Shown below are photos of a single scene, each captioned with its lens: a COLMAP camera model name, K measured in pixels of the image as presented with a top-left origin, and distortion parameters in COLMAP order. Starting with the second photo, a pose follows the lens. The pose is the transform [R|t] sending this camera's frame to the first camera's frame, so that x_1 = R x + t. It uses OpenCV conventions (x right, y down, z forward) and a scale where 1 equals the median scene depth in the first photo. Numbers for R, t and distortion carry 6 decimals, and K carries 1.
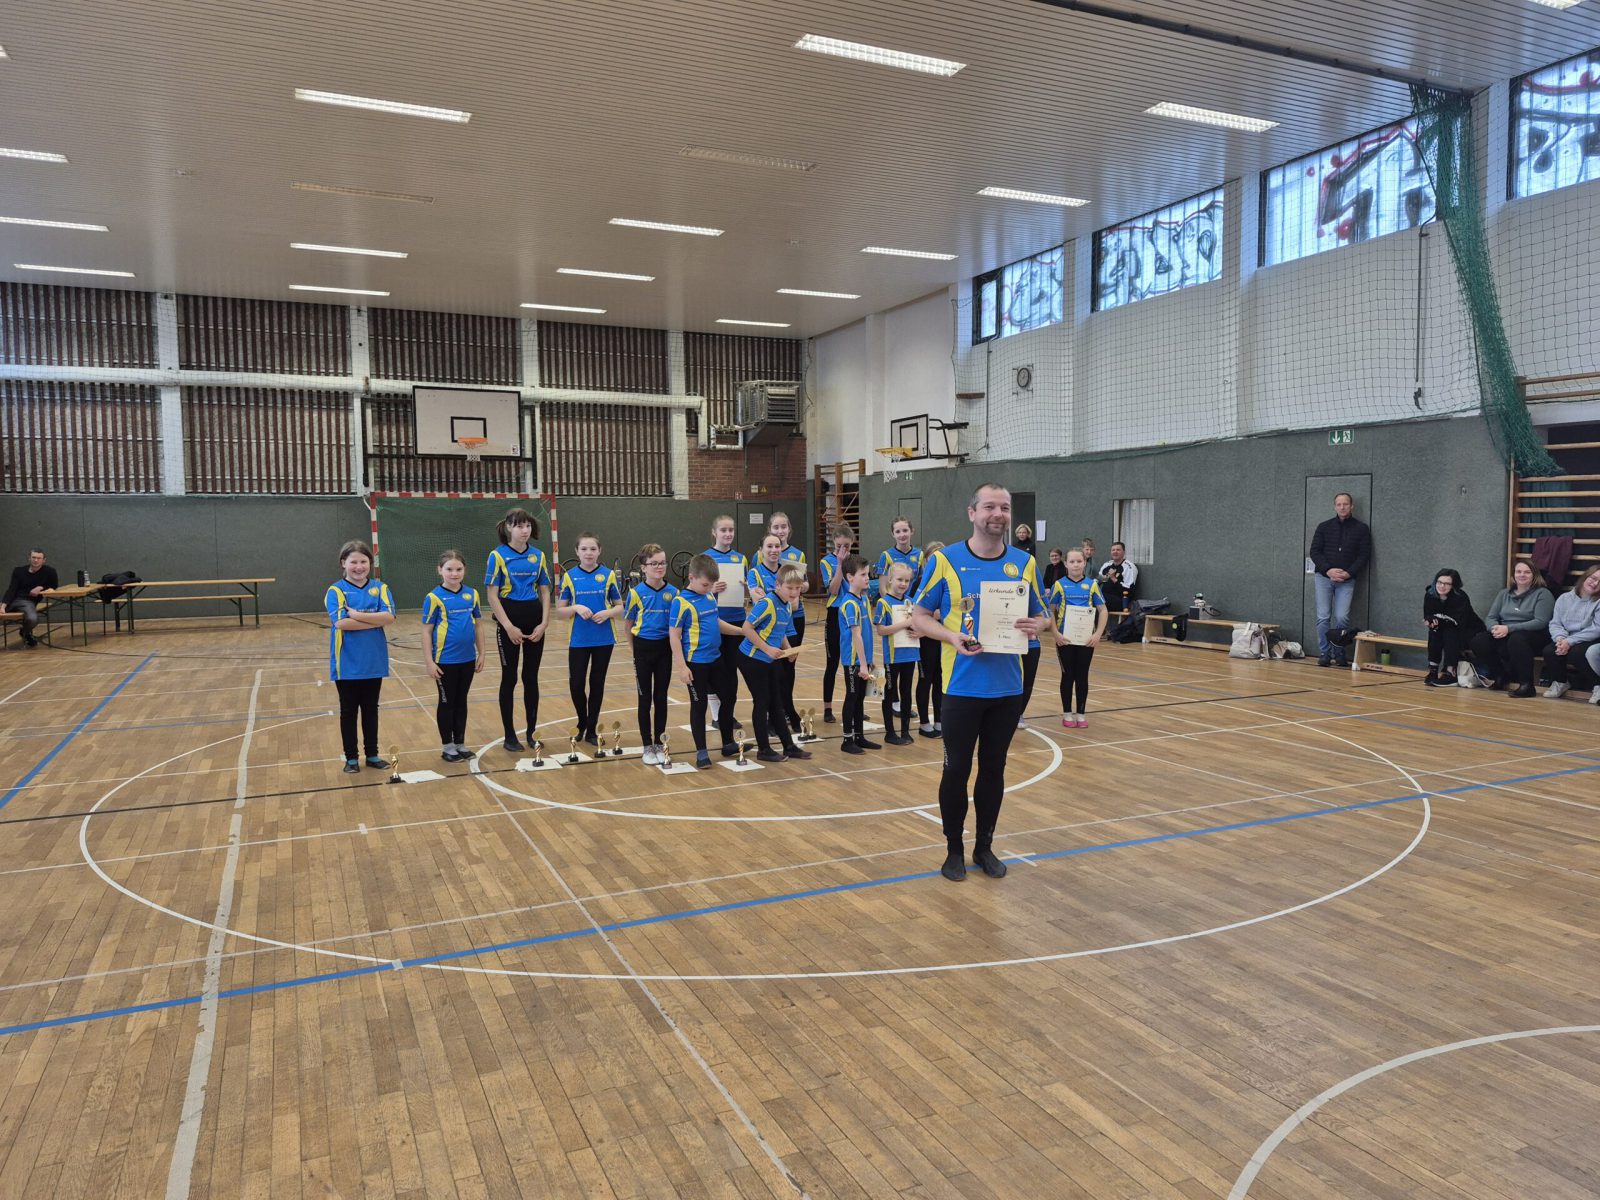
lens RADIAL K [[1105.4, 0, 810.1], [0, 1105.4, 601.3], [0, 0, 1]] dist [0.110091, -0.155687]
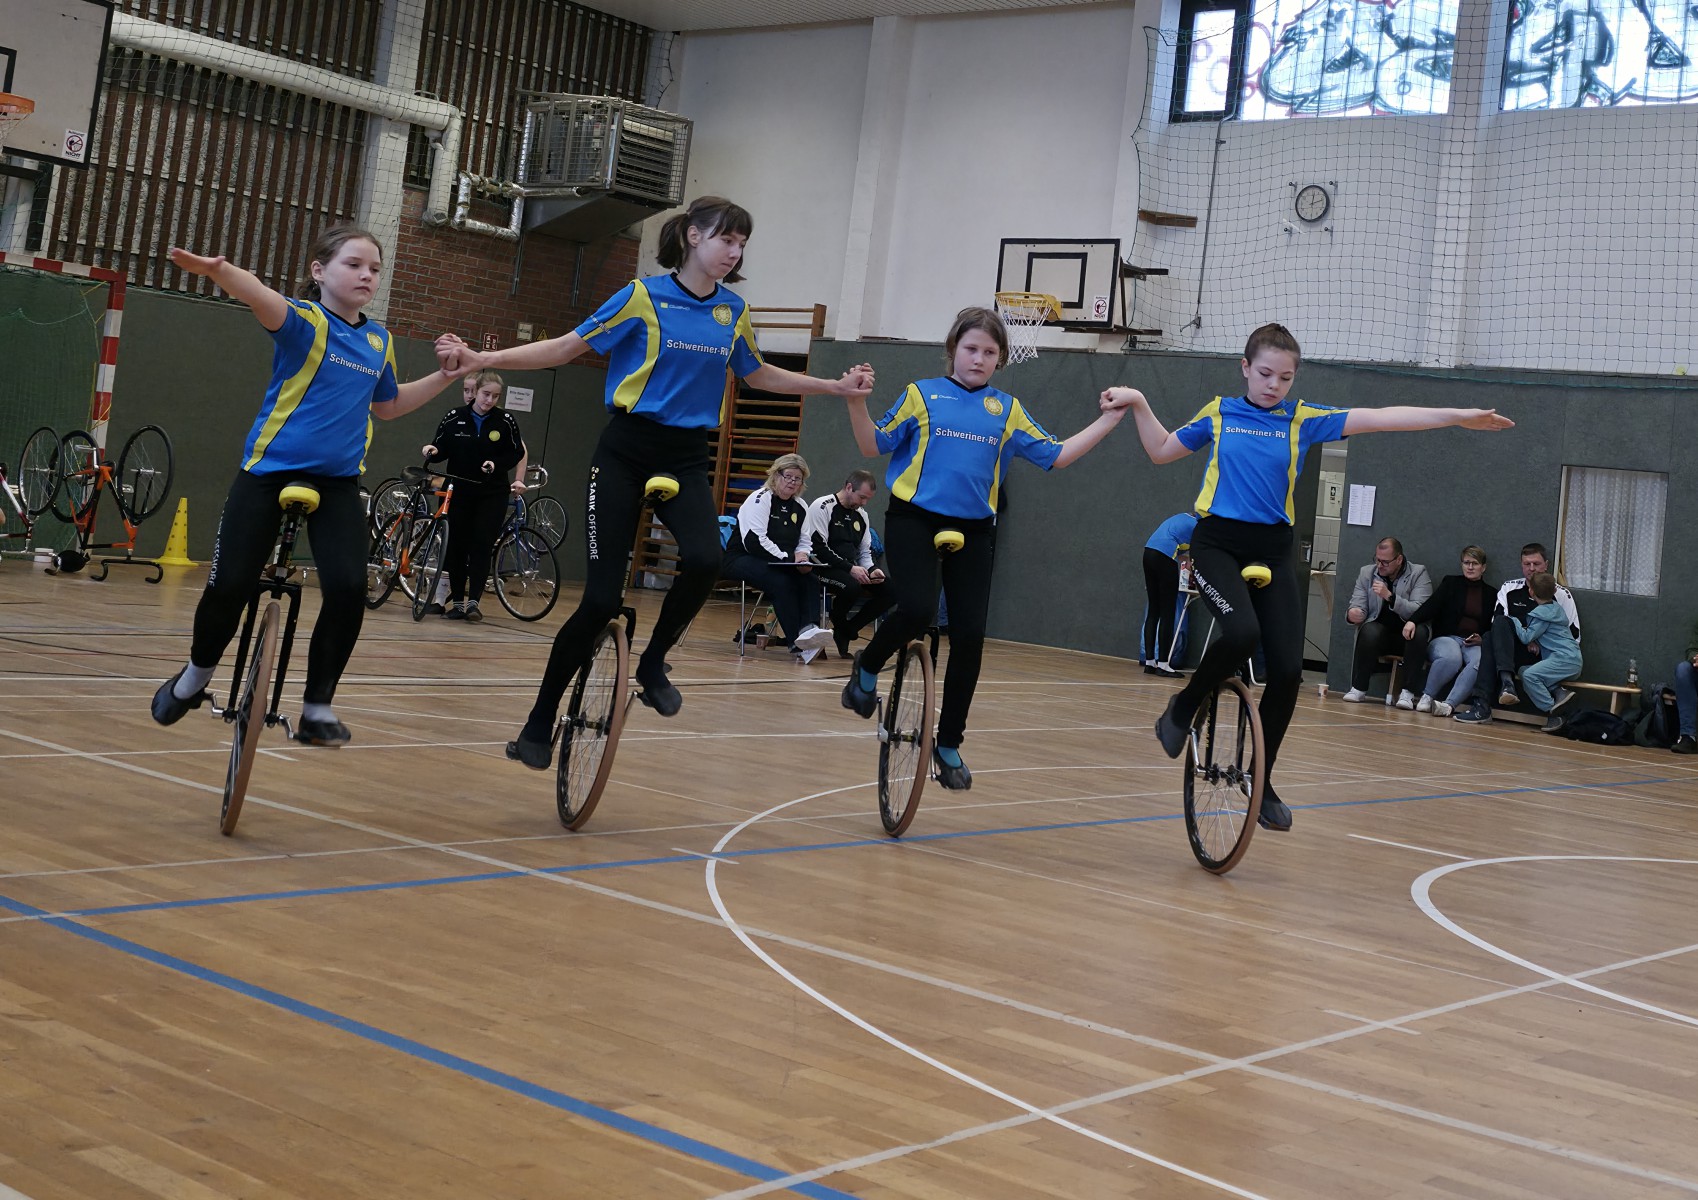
lens RADIAL K [[2094.7, 0, 1104.4], [0, 2094.7, 338.1], [0, 0, 1]] dist [0.255242, -1.089379]
pose [[0.864381, 0.148350, 0.480456, -0.303212], [-0.080471, 0.983985, -0.159050, 0.019337], [-0.496357, 0.098817, 0.862476, 0.190059]]
